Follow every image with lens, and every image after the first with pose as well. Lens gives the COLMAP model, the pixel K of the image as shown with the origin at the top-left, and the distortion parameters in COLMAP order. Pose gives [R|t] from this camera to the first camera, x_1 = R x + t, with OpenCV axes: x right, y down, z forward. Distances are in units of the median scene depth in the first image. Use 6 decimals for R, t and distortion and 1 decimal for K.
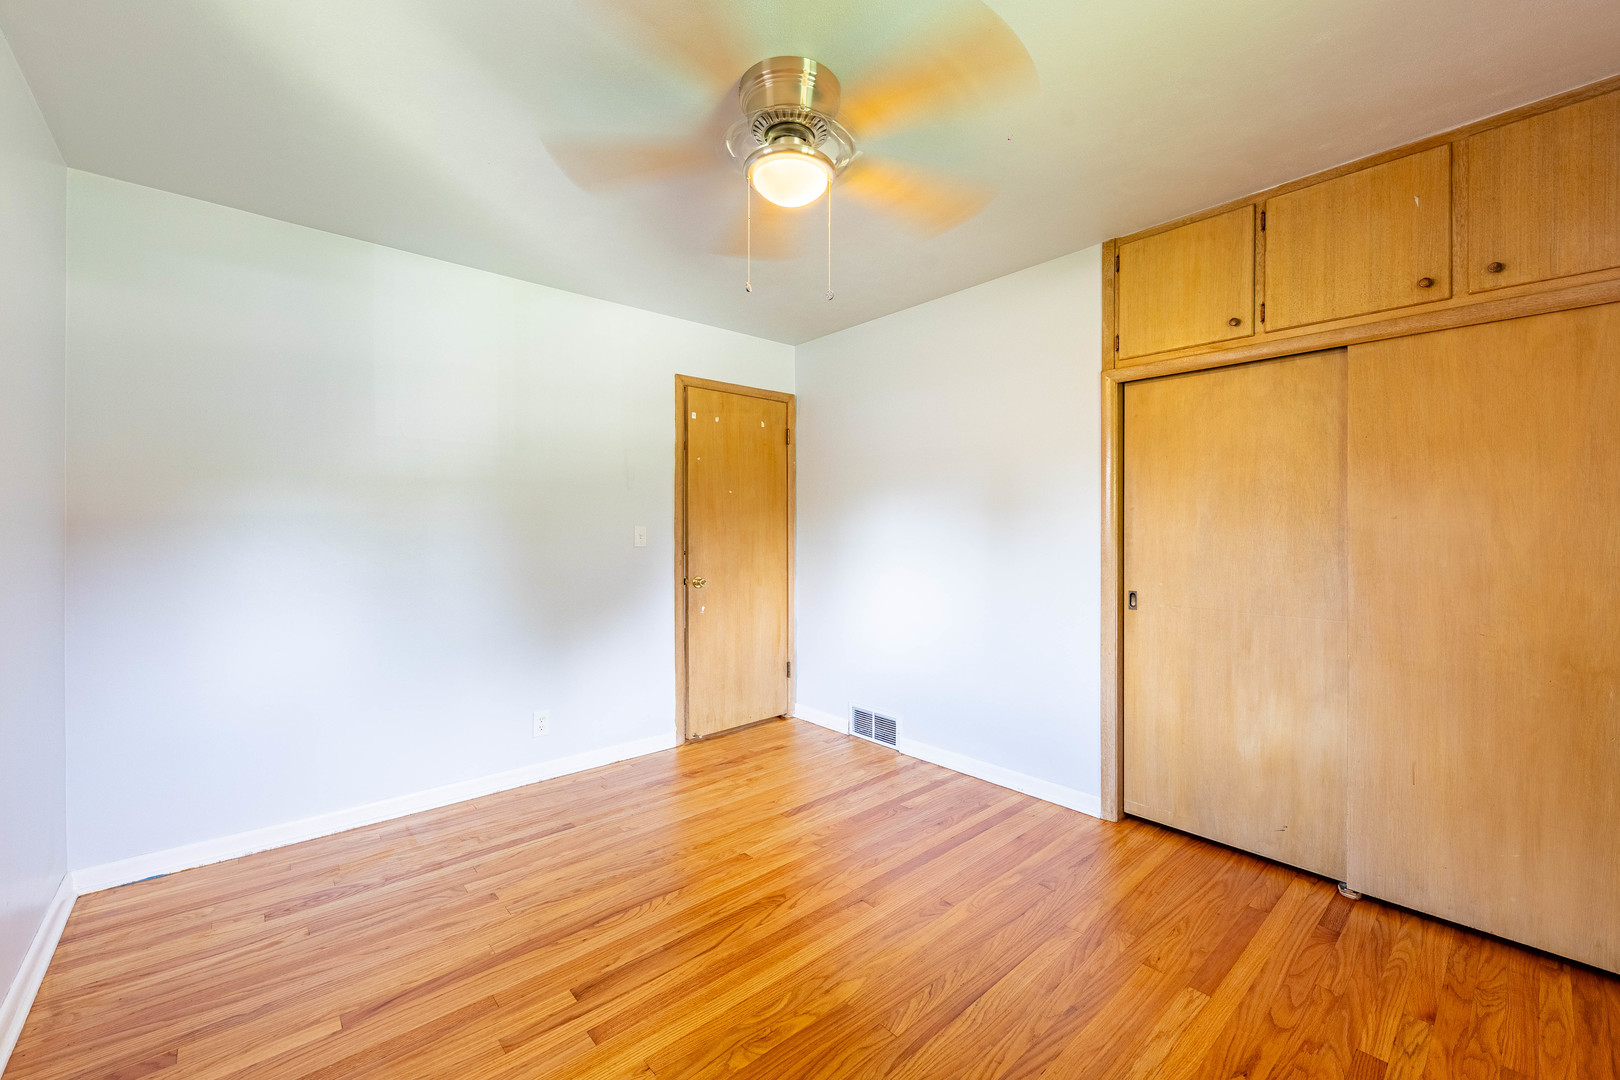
lens RADIAL K [[649.0, 0, 814.4], [0, 649.0, 532.7], [0, 0, 1]] dist [0.007774, -0.003934]
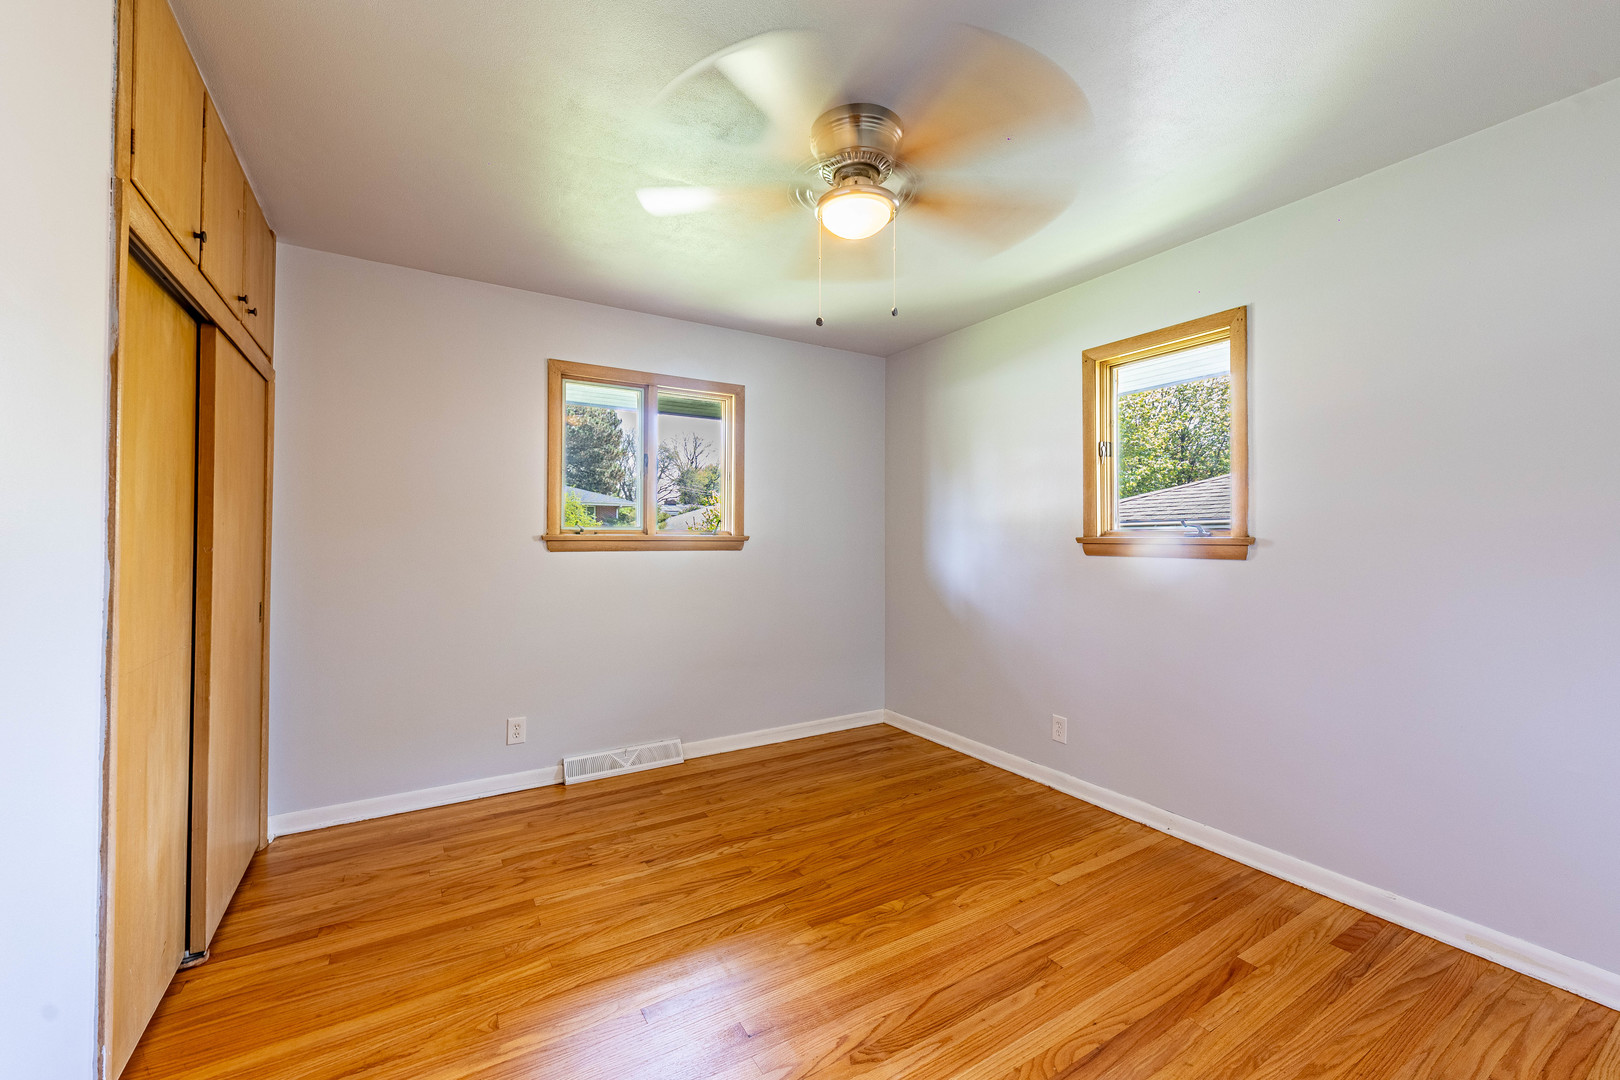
lens RADIAL K [[649.0, 0, 809.6], [0, 649.0, 532.6], [0, 0, 1]] dist [0.007774, -0.003934]
pose [[-0.983791, 0.001677, 0.179311, -0.155648], [0.000106, 0.999962, -0.008769, -0.001911], [-0.179319, -0.008608, -0.983753, 2.074624]]
